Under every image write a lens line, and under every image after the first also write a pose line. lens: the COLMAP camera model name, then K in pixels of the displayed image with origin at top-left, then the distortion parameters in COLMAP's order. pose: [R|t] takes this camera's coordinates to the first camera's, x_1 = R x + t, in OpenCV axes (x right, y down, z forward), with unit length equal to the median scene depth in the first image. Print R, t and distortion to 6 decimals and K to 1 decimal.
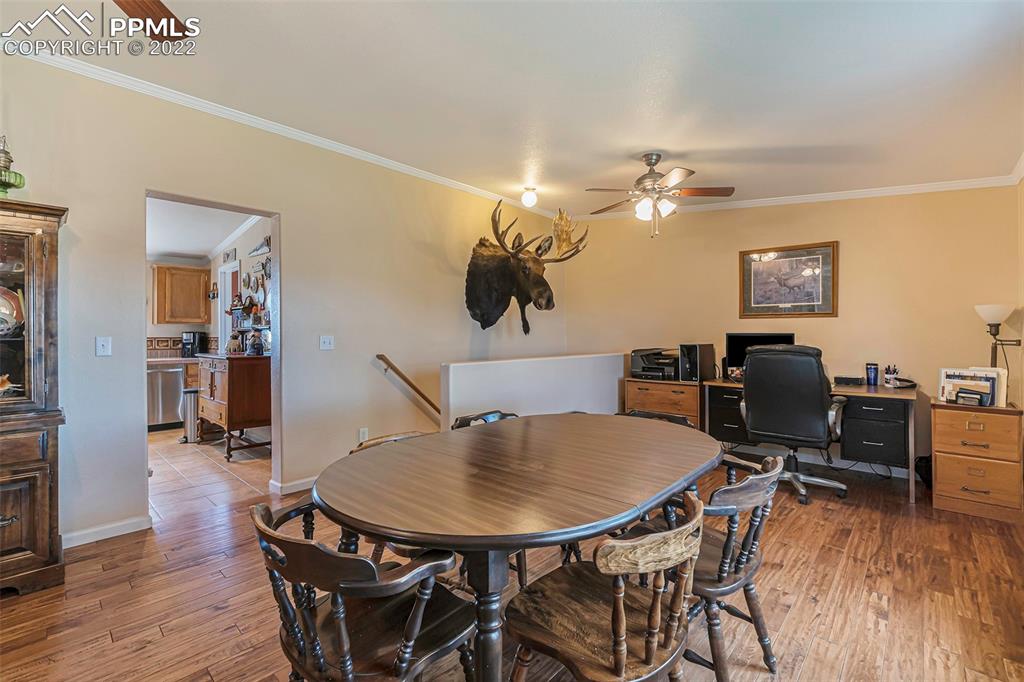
lens RADIAL K [[456.8, 0, 487.5], [0, 456.8, 331.8], [0, 0, 1]] dist [-0.004764, 0.000785]
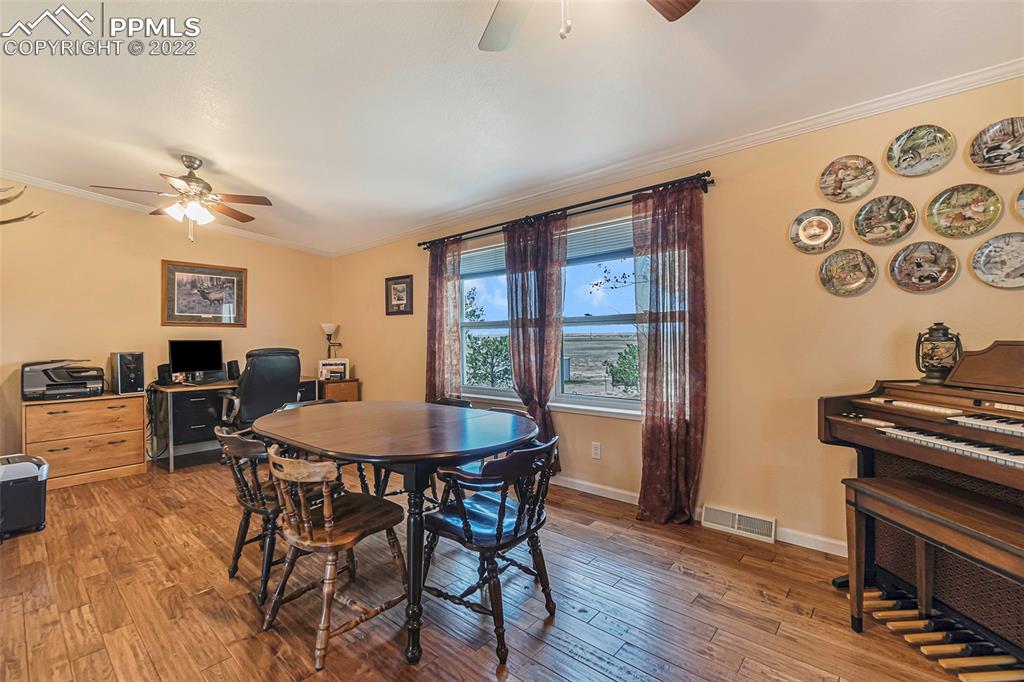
lens RADIAL K [[456.8, 0, 509.6], [0, 456.8, 337.8], [0, 0, 1]] dist [-0.004764, 0.000785]
pose [[-0.053256, 0.003959, 0.998573, -0.532397], [0.004450, 0.999983, -0.003727, 0.005008], [-0.998571, 0.004245, -0.053273, 0.302187]]
